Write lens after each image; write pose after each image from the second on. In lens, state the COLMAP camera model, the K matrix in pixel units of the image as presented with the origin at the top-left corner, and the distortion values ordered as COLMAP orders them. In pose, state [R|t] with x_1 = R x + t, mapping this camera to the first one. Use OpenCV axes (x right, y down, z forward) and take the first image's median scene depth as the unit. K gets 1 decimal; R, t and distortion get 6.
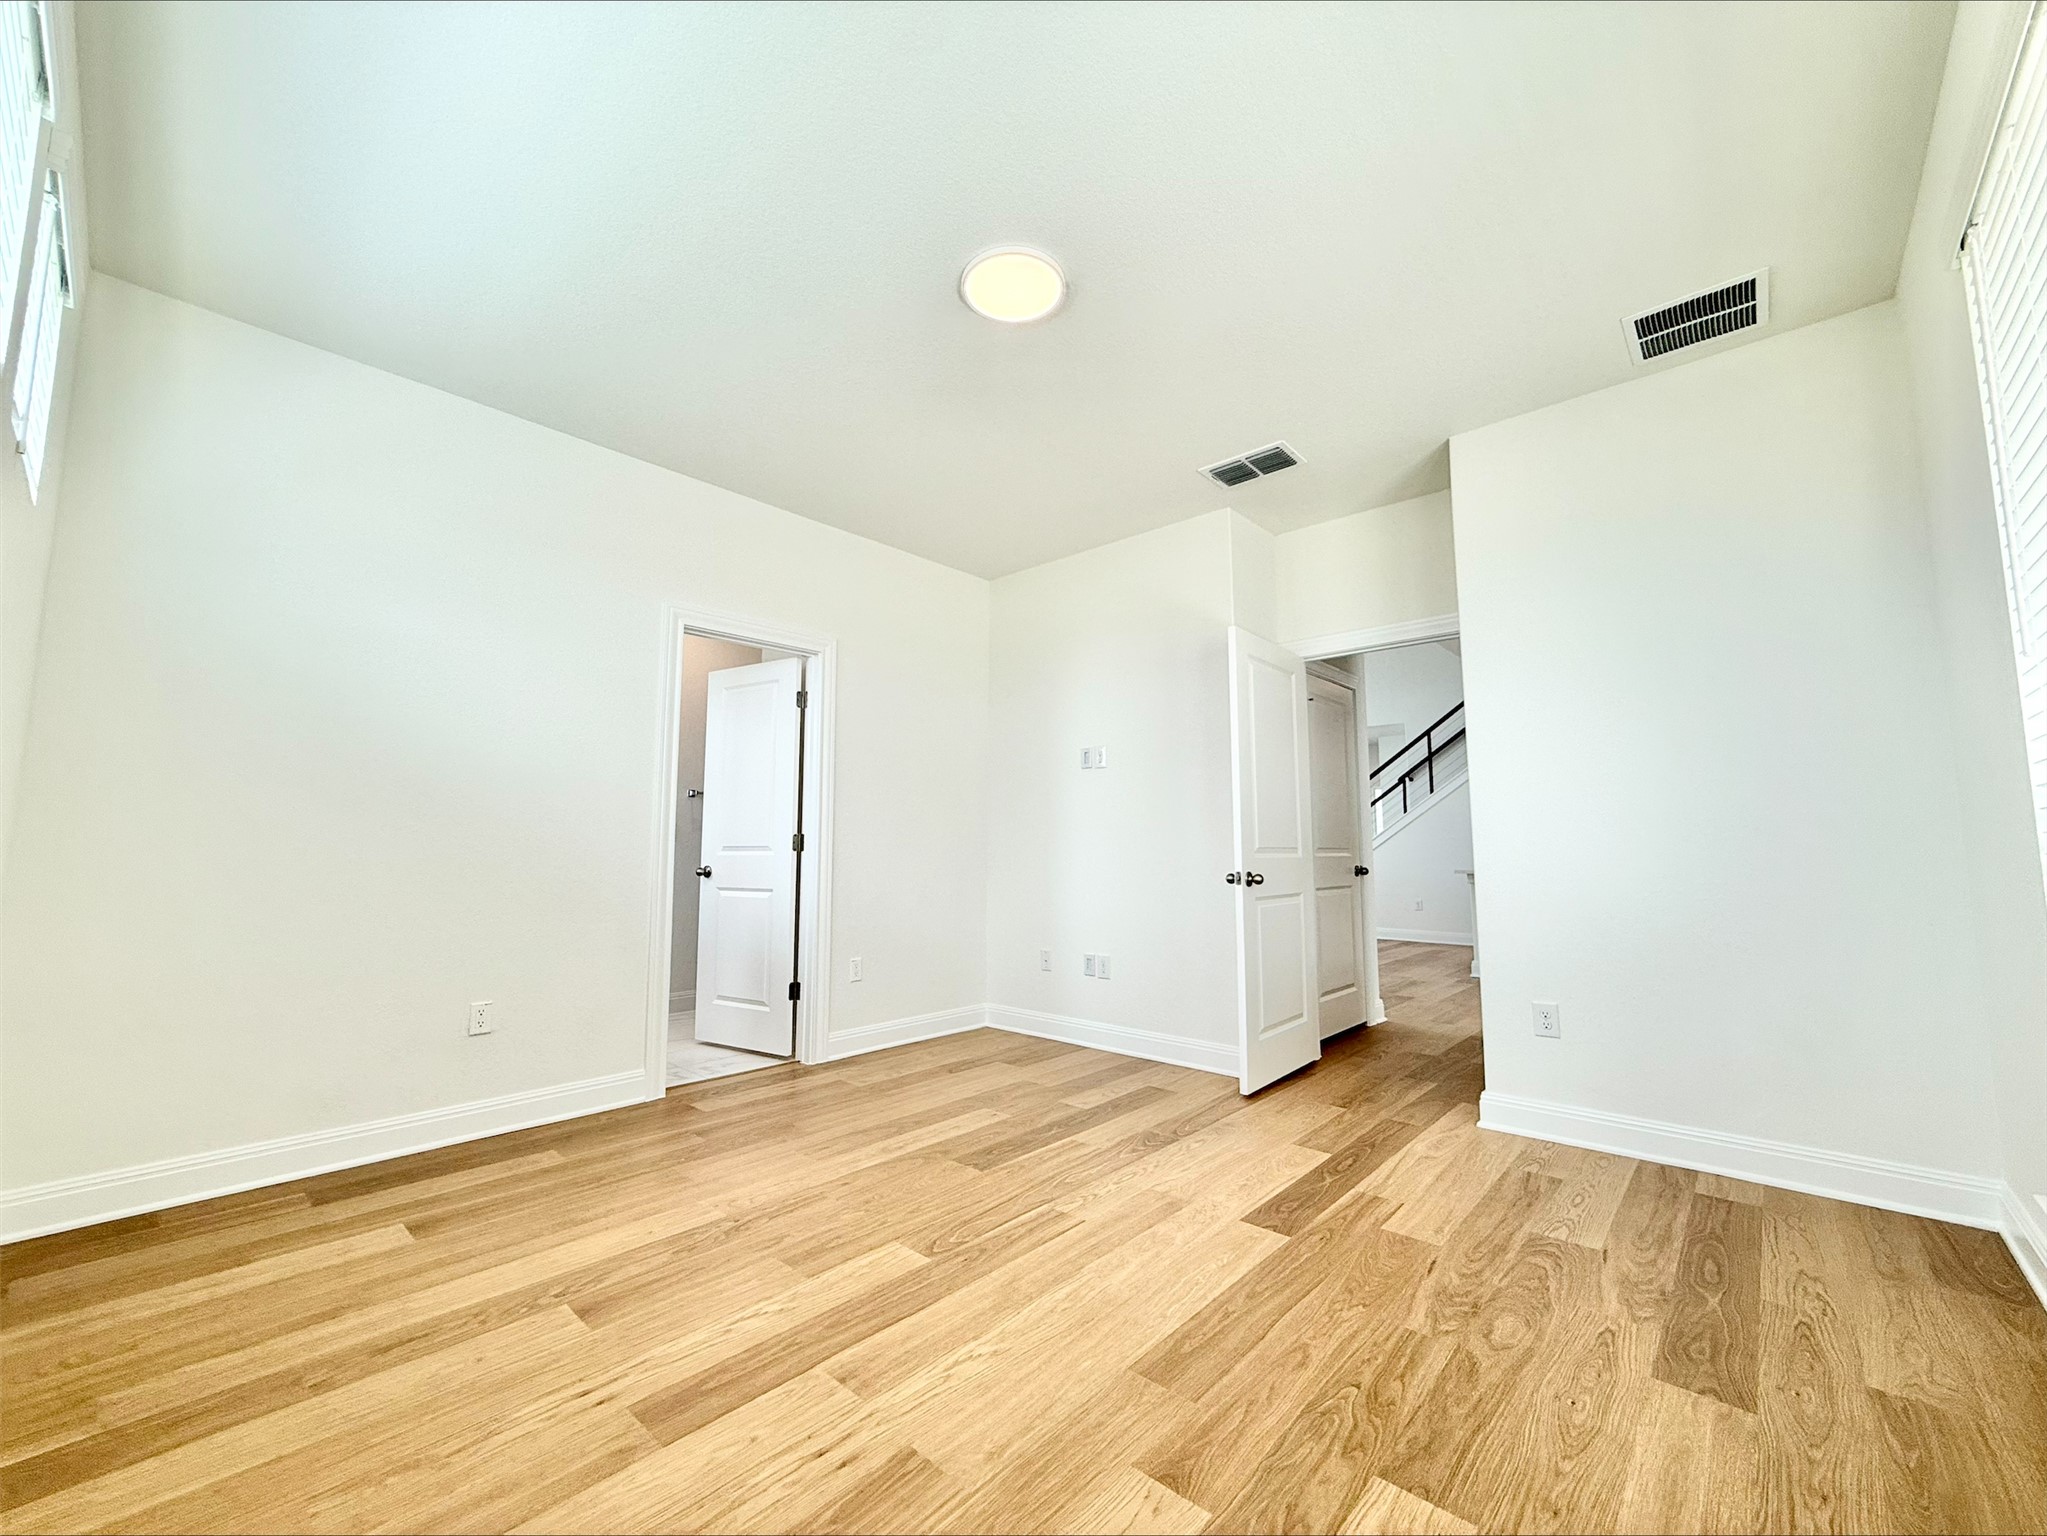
lens RADIAL K [[813.8, 0, 1016.0], [0, 813.8, 765.1], [0, 0, 1]] dist [-0.000674, 0.000060]
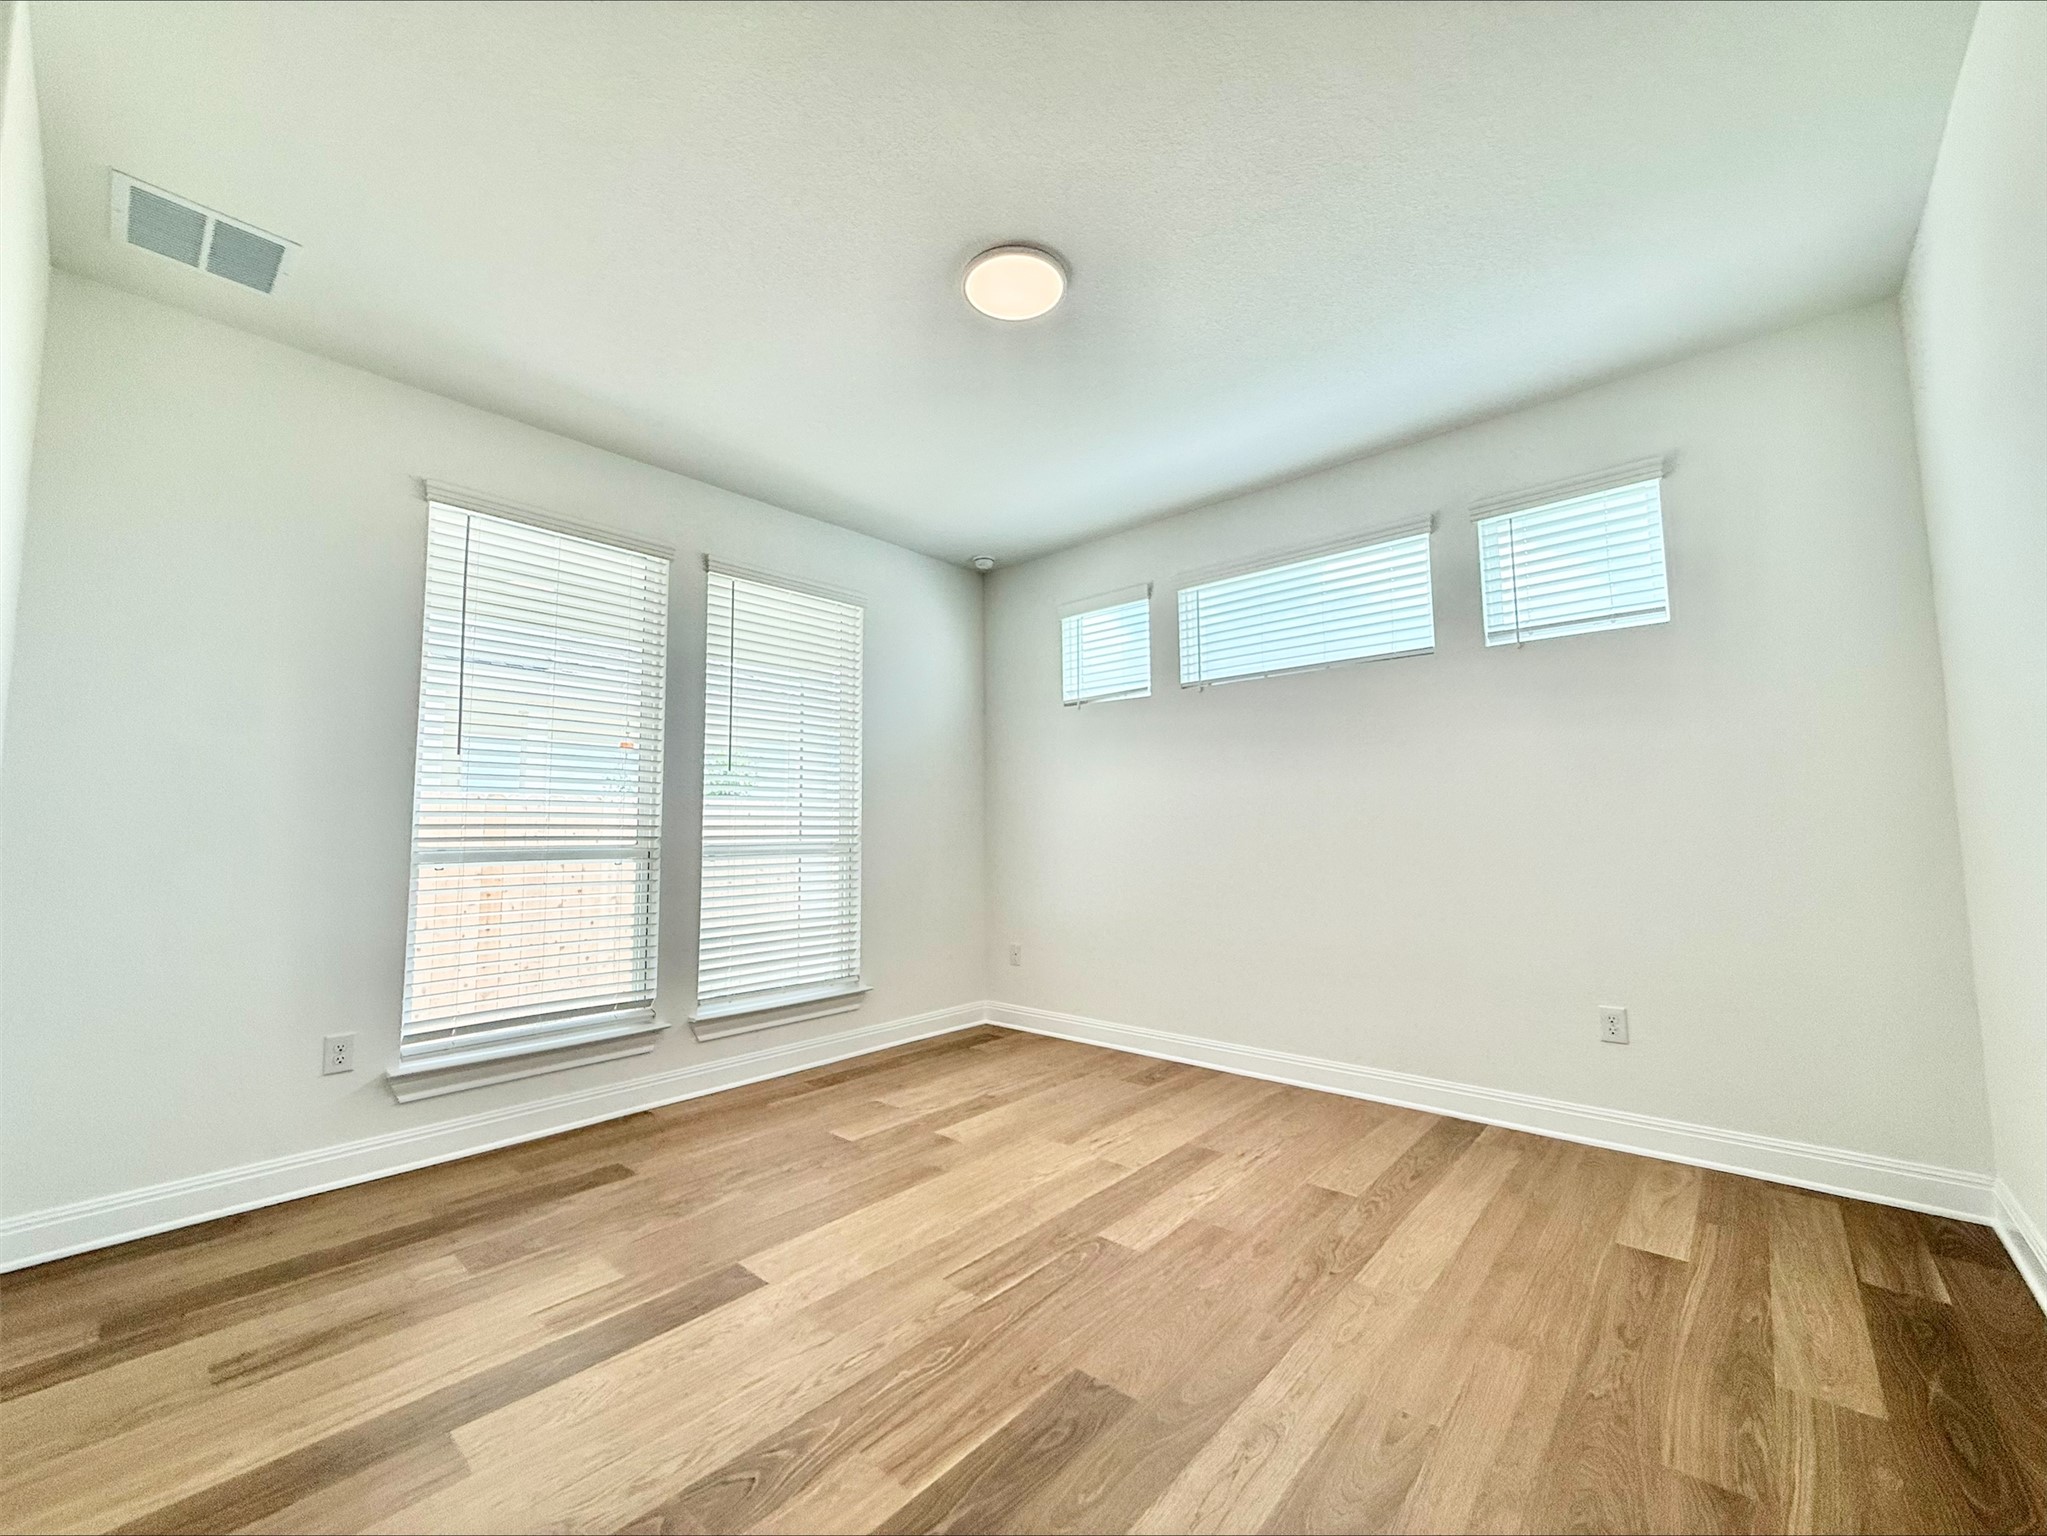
lens RADIAL K [[813.8, 0, 1016.0], [0, 813.8, 765.1], [0, 0, 1]] dist [-0.000674, 0.000060]
pose [[-0.999840, 0.007253, -0.016338, 0.017178], [0.010273, 0.981119, -0.193130, 0.195590], [0.014629, -0.193267, -0.981037, 2.148288]]
